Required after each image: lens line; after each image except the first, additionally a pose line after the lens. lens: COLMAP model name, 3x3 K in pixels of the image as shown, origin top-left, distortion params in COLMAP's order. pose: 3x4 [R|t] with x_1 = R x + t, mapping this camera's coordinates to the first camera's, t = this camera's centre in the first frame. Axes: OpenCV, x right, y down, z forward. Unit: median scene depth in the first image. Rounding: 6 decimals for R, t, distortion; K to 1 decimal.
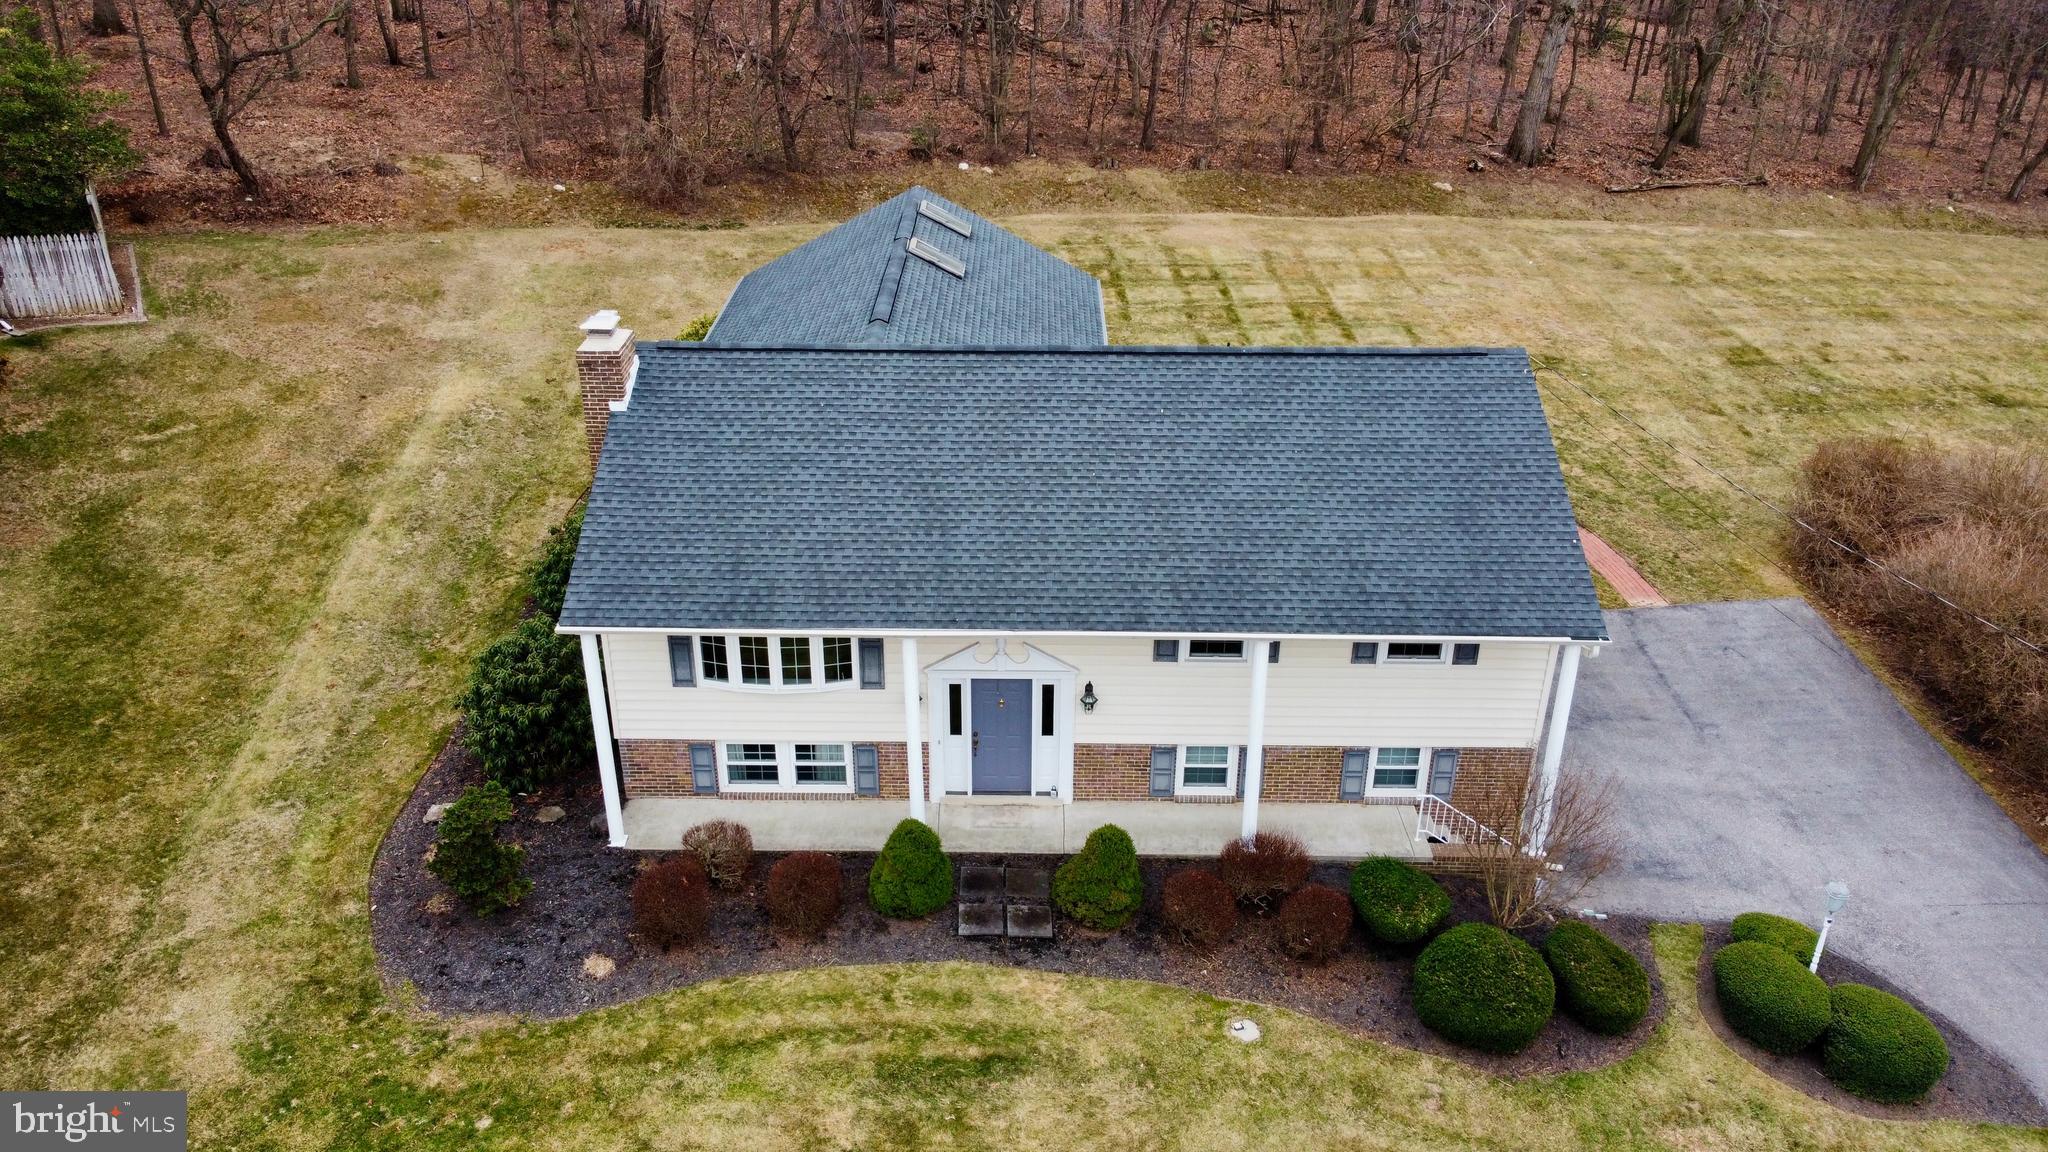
lens RADIAL K [[1555.3, 0, 1024.0], [0, 1555.3, 576.0], [0, 0, 1]] dist [0.000369, -0.007037]
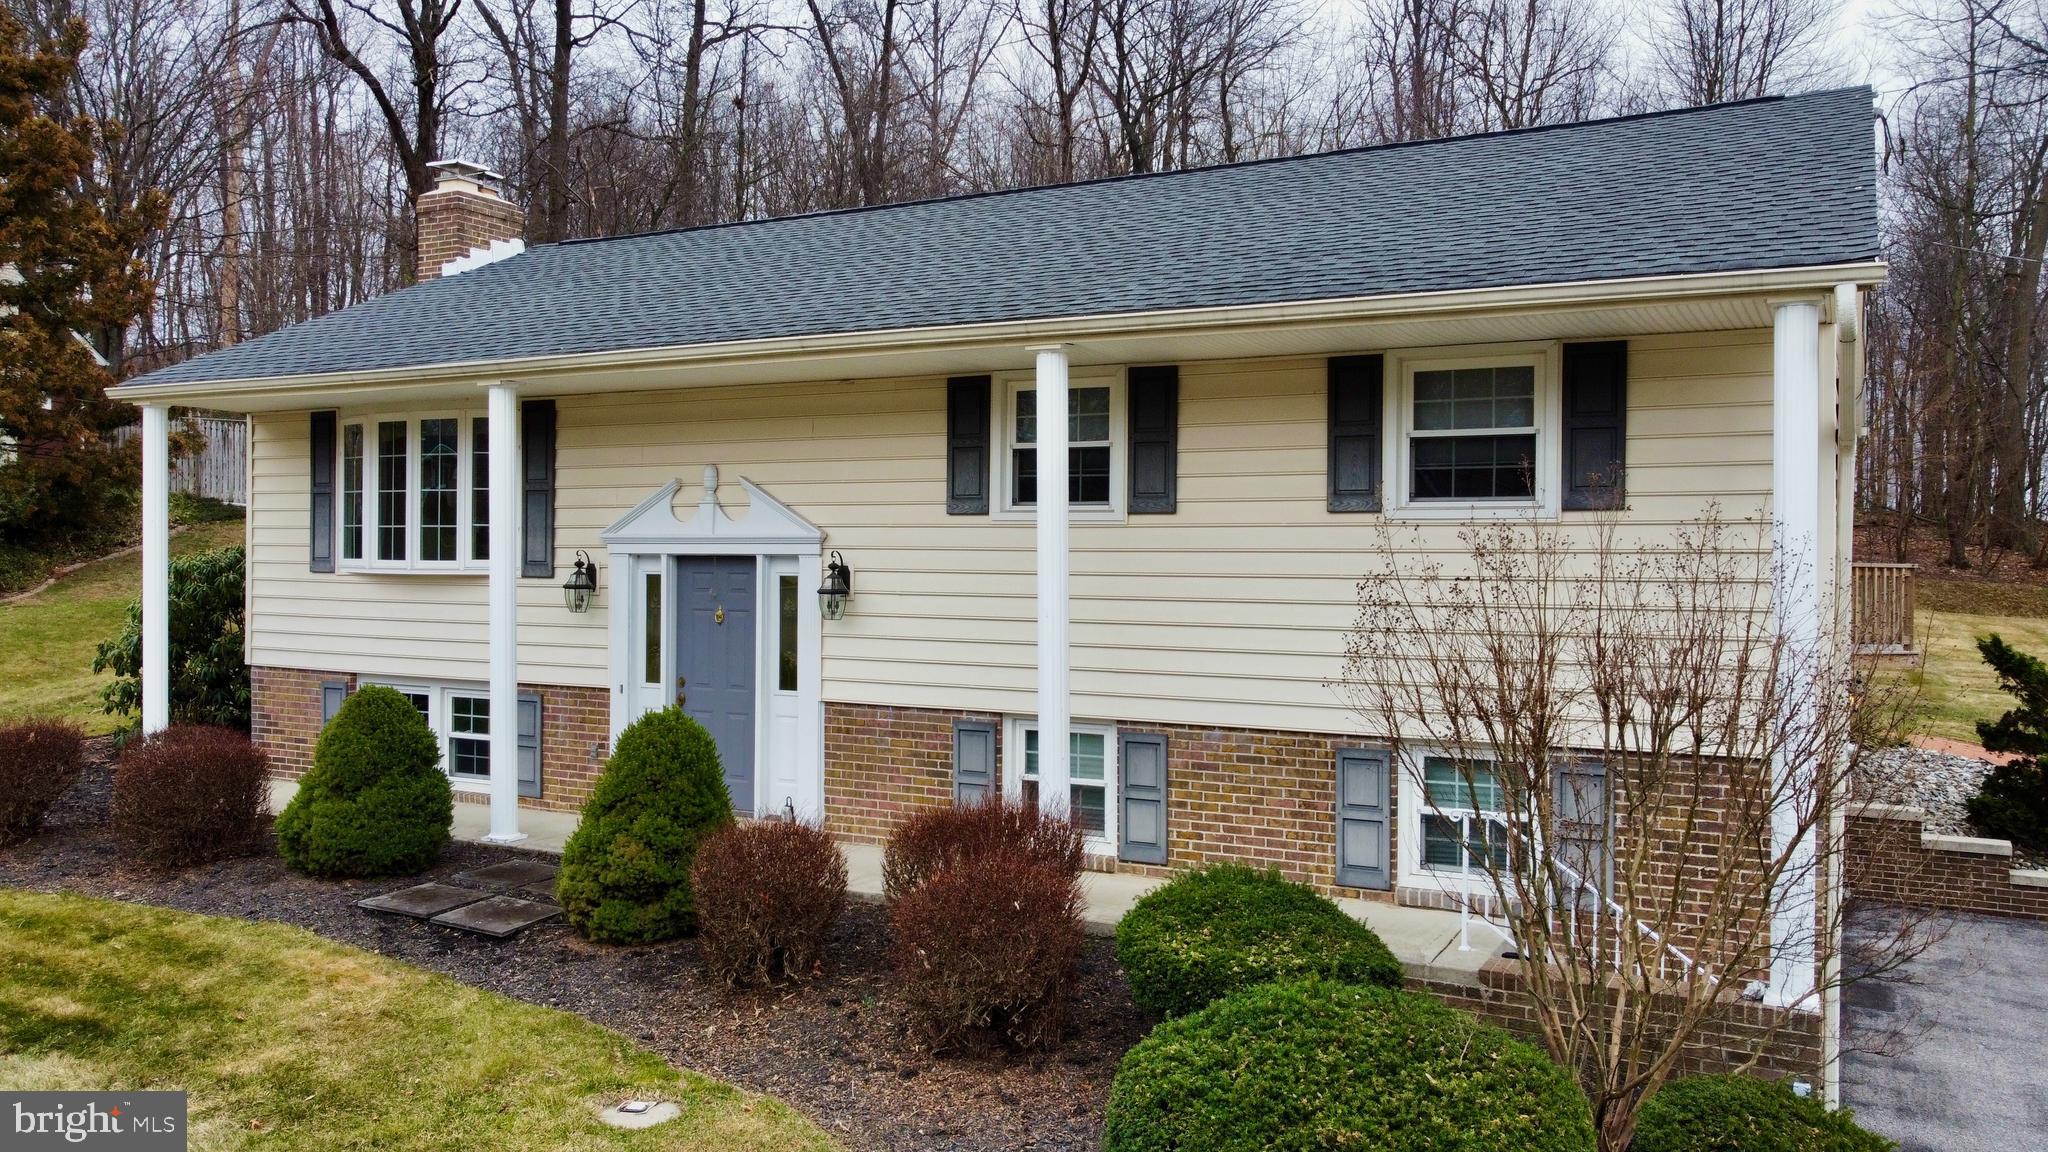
lens RADIAL K [[1555.3, 0, 1024.0], [0, 1555.3, 576.0], [0, 0, 1]] dist [0.000369, -0.007037]
pose [[0.889591, 0.016683, -0.456454, 0.359091], [-0.223584, 0.887326, -0.403315, 0.290922], [0.398295, 0.460841, 0.793087, 0.664895]]
